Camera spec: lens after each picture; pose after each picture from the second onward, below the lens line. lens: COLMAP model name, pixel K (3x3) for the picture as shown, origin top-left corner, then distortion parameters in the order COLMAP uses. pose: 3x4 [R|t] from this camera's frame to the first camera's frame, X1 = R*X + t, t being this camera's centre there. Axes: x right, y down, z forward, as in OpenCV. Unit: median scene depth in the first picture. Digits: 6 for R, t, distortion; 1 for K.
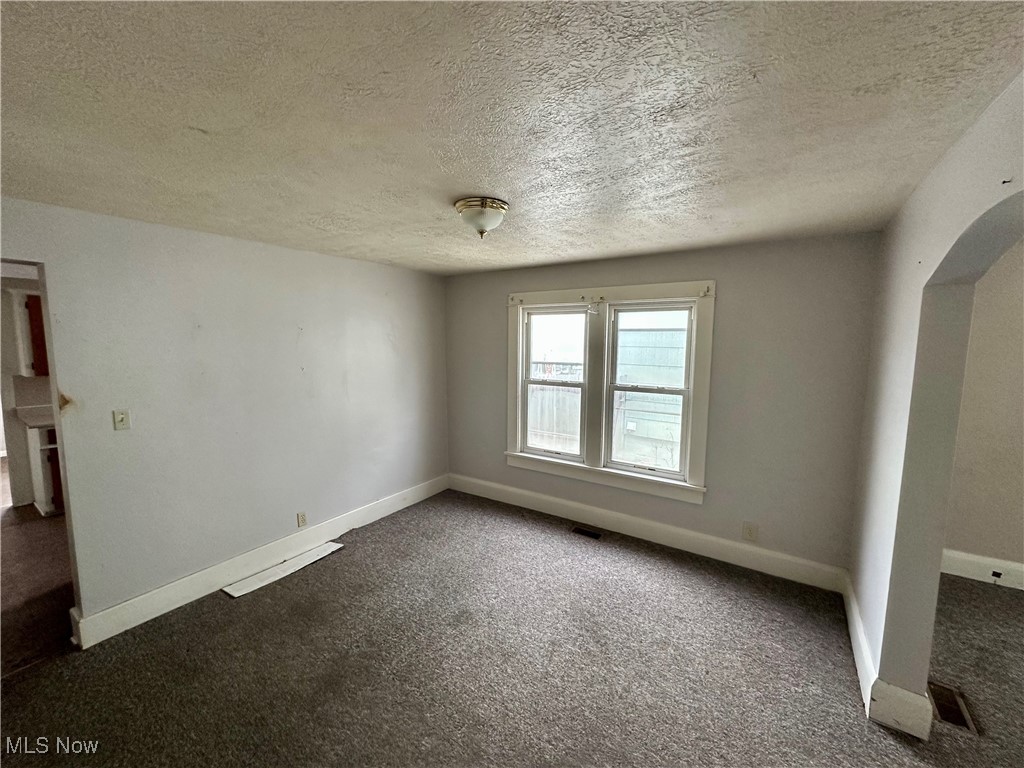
lens RADIAL K [[407.7, 0, 505.2], [0, 407.7, 389.6], [0, 0, 1]] dist [-0.000163, -0.000378]
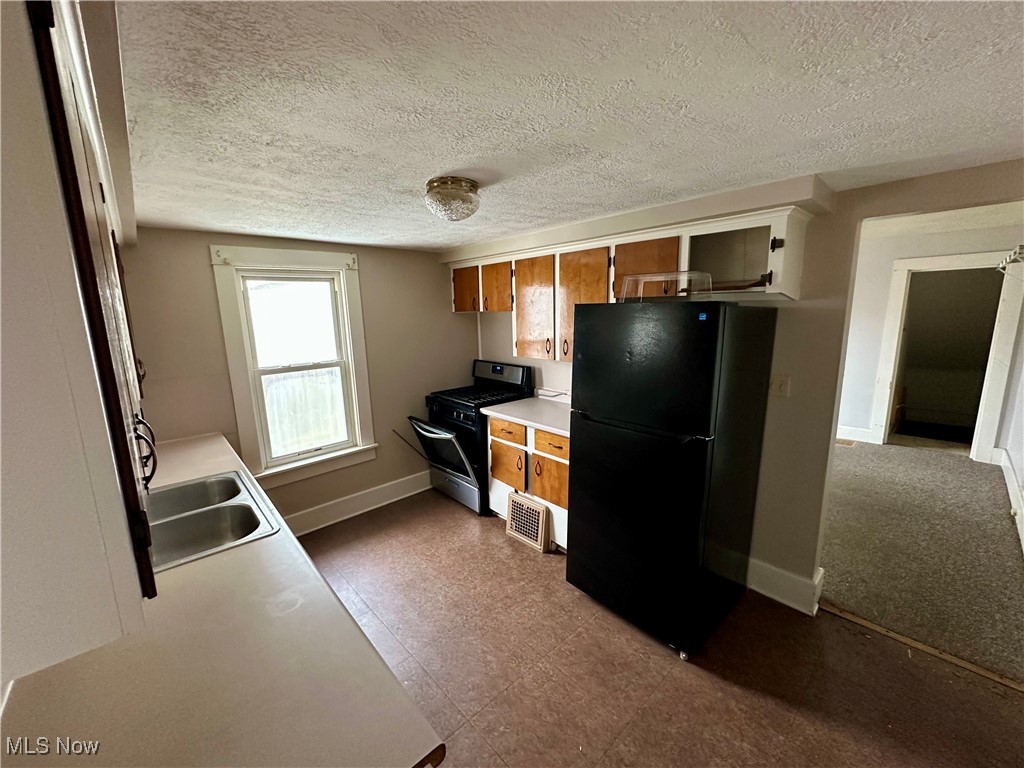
lens RADIAL K [[407.7, 0, 509.9], [0, 407.7, 385.6], [0, 0, 1]] dist [-0.000163, -0.000378]
pose [[0.237610, -0.200257, 0.950494, -0.451666], [0.135378, 0.975795, 0.171745, -0.057470], [-0.961881, 0.087868, 0.258969, 0.336176]]
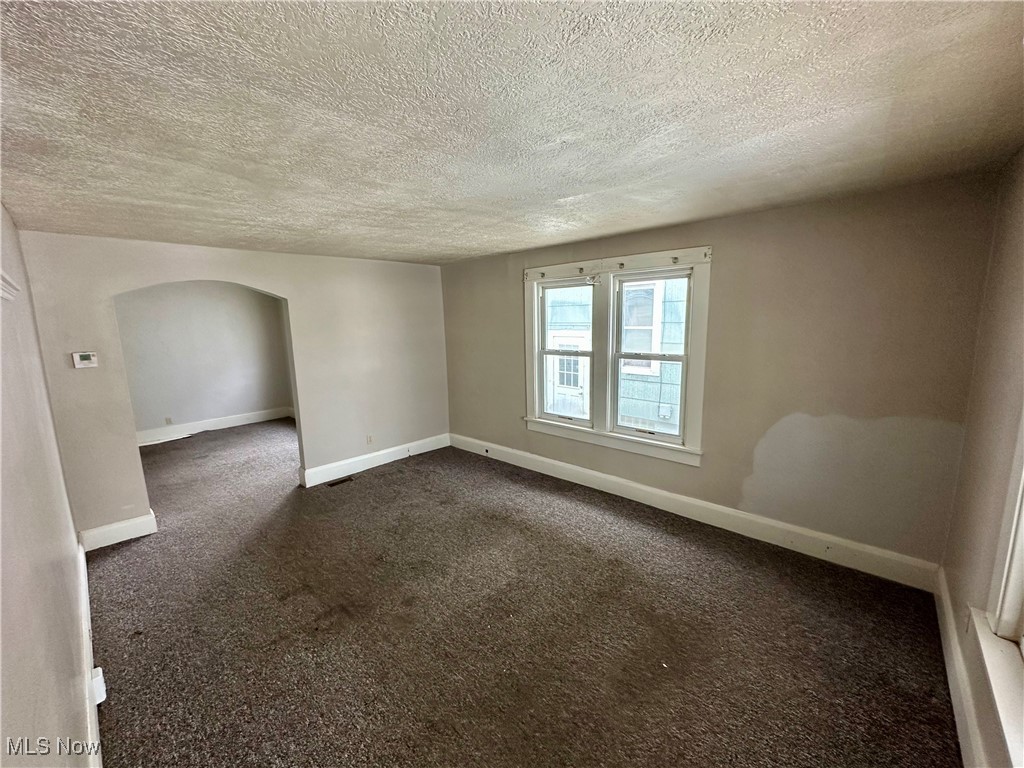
lens RADIAL K [[407.7, 0, 514.3], [0, 407.7, 383.7], [0, 0, 1]] dist [-0.000163, -0.000378]
pose [[0.986610, -0.008941, -0.162852, 0.190561], [0.017723, 0.998461, 0.052551, 0.007723], [0.162131, -0.054733, 0.985250, -0.086718]]
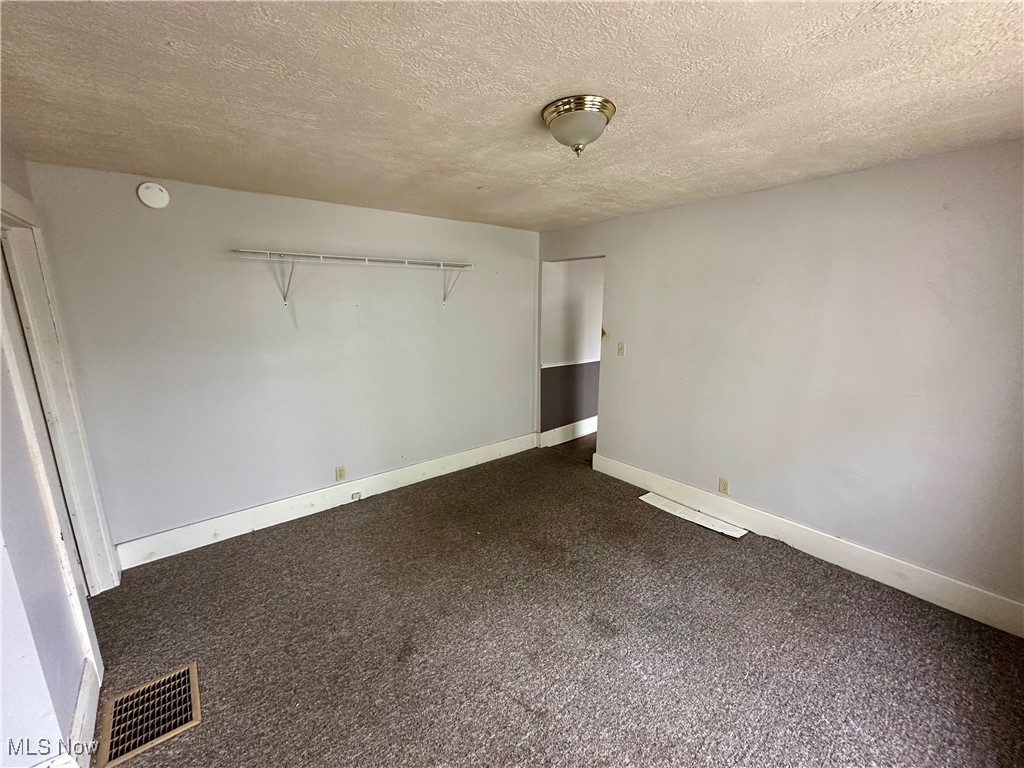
lens RADIAL K [[407.7, 0, 514.8], [0, 407.7, 386.3], [0, 0, 1]] dist [-0.000163, -0.000378]
pose [[-0.292486, 0.186222, -0.937962, 0.063765], [-0.111133, 0.967590, 0.226759, -0.009048], [0.949790, 0.170563, -0.262311, 0.095249]]
